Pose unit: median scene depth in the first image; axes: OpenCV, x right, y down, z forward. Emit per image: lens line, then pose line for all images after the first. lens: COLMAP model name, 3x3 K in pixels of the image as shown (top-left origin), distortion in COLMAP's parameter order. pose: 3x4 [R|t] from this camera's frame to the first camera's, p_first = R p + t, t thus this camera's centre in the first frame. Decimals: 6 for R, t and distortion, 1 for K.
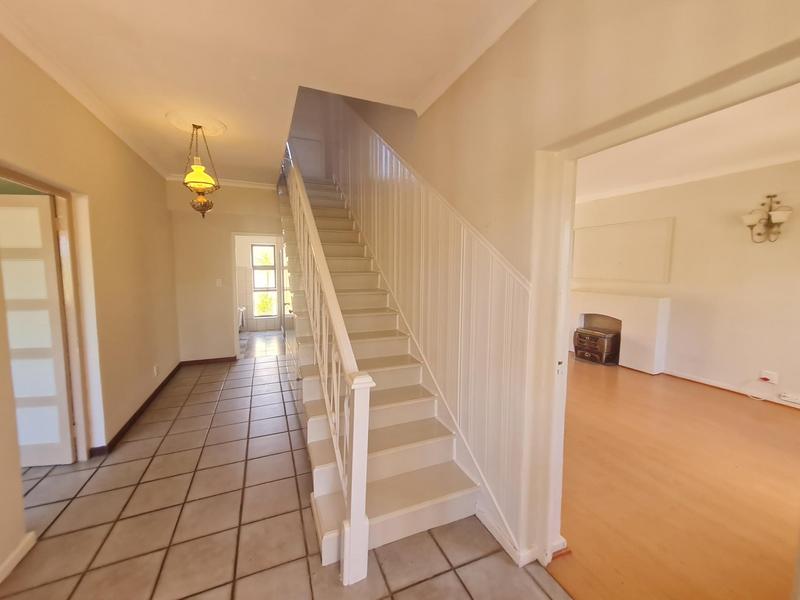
lens RADIAL K [[320.8, 0, 400.0], [0, 320.8, 300.0], [0, 0, 1]] dist [0.000305, 0.000067]
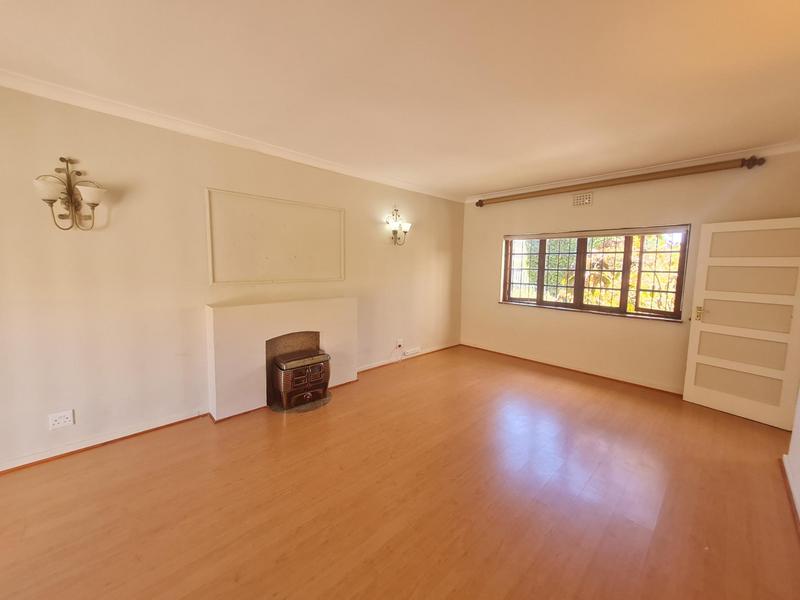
lens RADIAL K [[316.1, 0, 394.8], [0, 316.1, 295.1], [0, 0, 1]] dist [0.011136, 0.000078]
pose [[-0.349996, -0.095444, 0.931876, -0.066612], [0.081645, 0.987902, 0.131846, -0.108549], [-0.933187, 0.122229, -0.337969, 1.075205]]
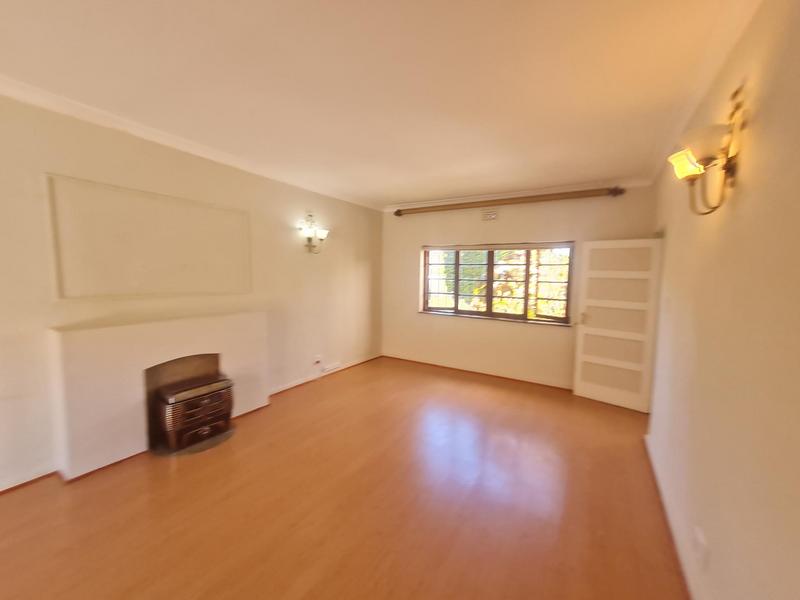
lens RADIAL K [[320.8, 0, 400.0], [0, 320.8, 300.0], [0, 0, 1]] dist [0.000305, 0.000067]
pose [[-0.581665, -0.076739, 0.809801, -0.041882], [0.064914, 0.987986, 0.140251, -0.112064], [-0.810834, 0.134147, -0.569695, 1.058041]]
